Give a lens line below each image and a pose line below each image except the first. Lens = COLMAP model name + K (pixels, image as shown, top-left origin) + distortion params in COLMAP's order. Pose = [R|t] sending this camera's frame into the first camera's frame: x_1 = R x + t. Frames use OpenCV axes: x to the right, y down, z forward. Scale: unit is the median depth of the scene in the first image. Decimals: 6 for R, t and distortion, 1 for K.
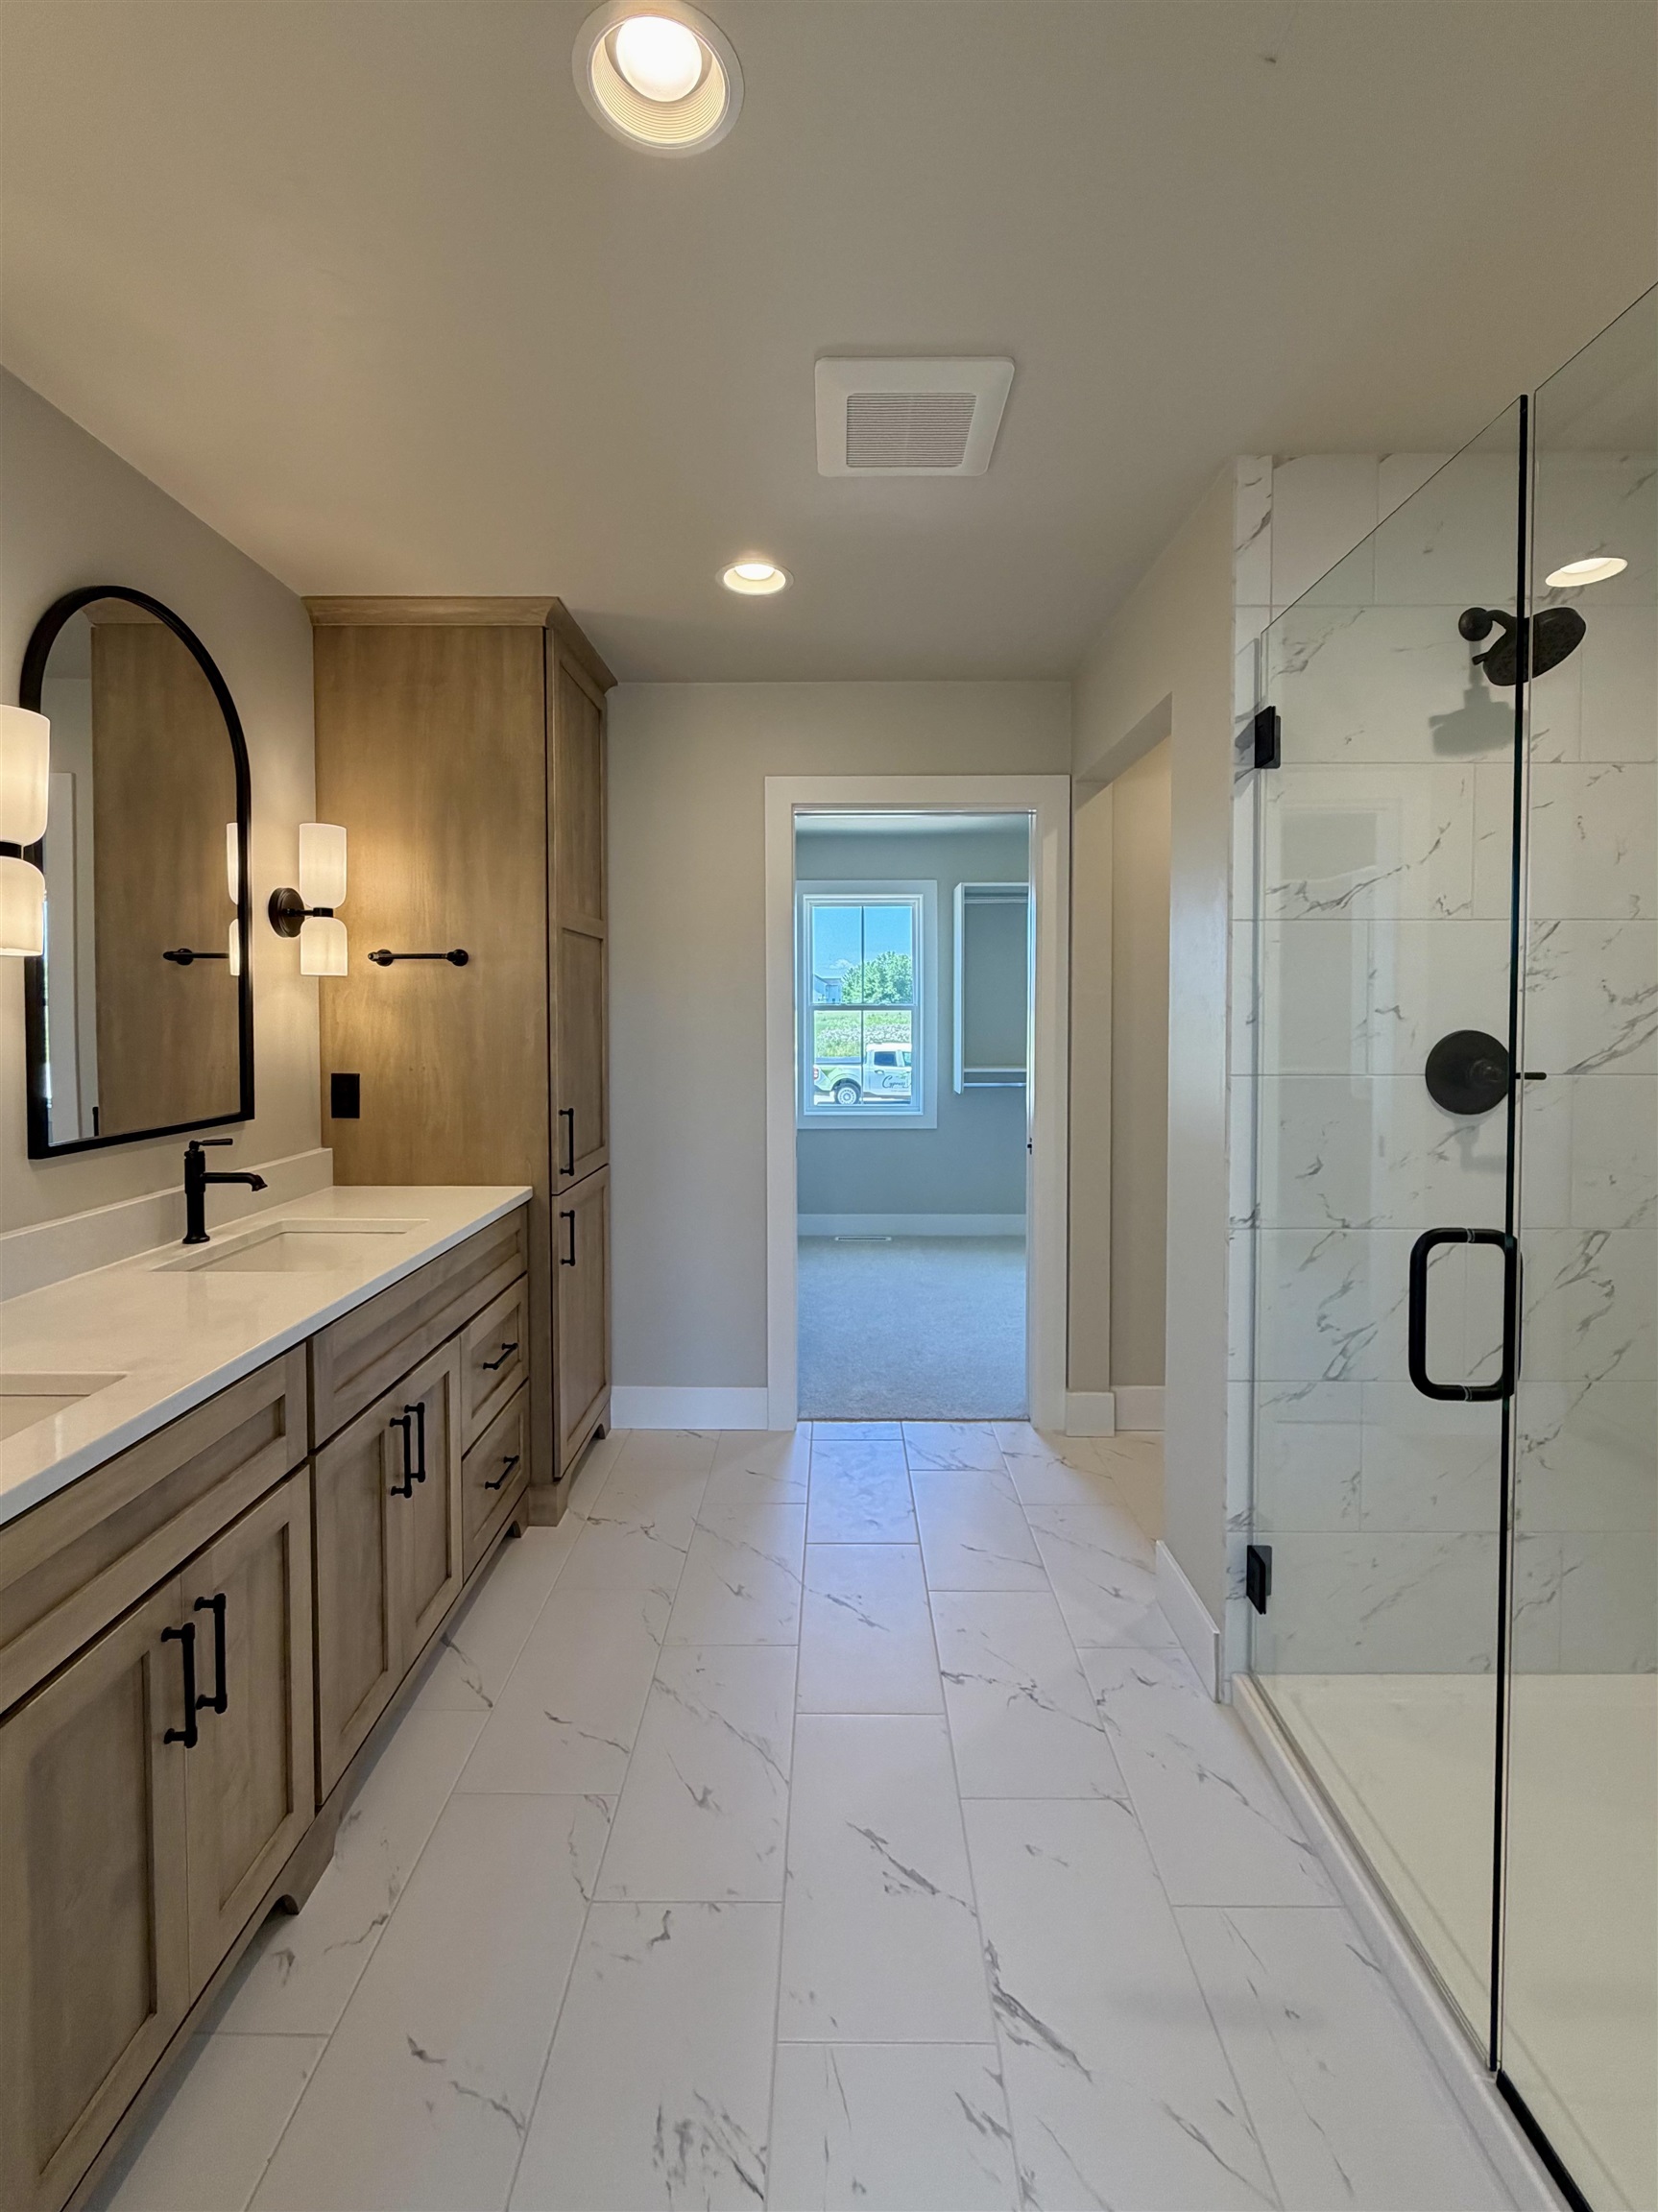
lens RADIAL K [[891.6, 0, 835.4], [0, 891.6, 1097.8], [0, 0, 1]] dist [0.000961, 0.000035]
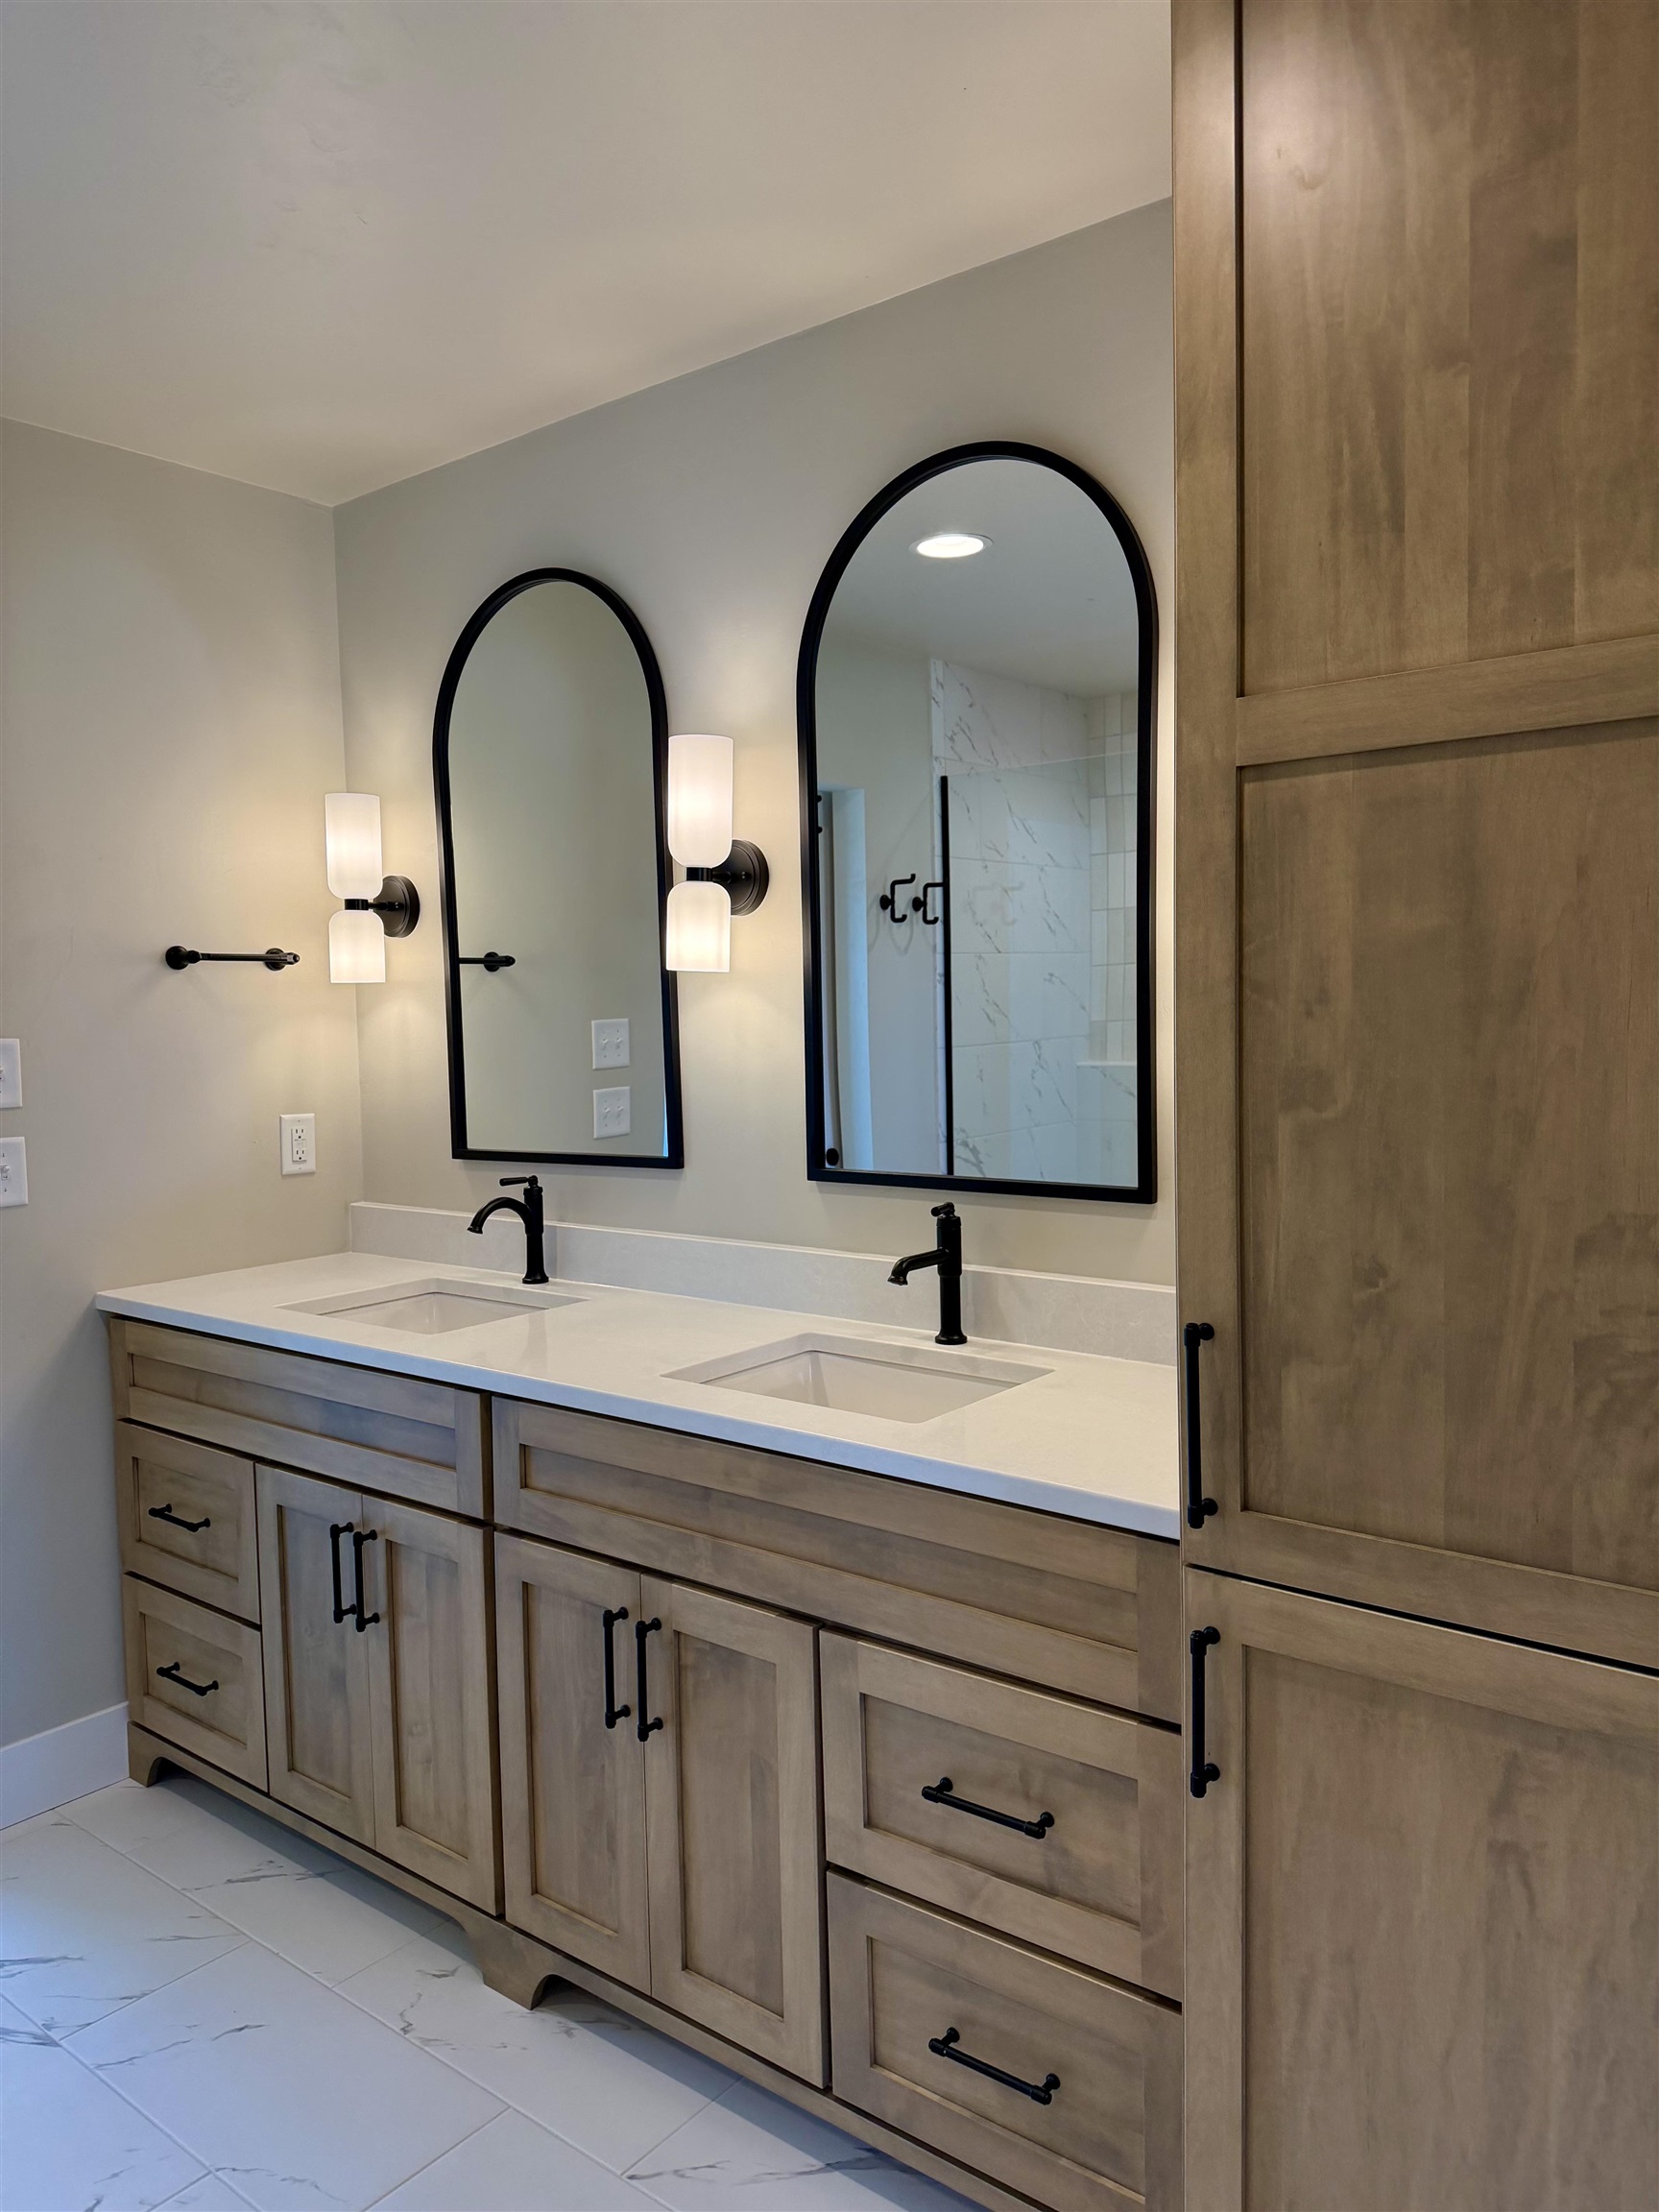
lens RADIAL K [[1555.7, 0, 829.0], [0, 1555.7, 1106.9], [0, 0, 1]] dist [-0.000025, -0.001396]
pose [[-0.605477, 0.044448, -0.794621, 0.424998], [-0.072529, 0.991203, 0.110709, -0.210218], [0.792551, 0.124664, -0.596926, 2.235819]]
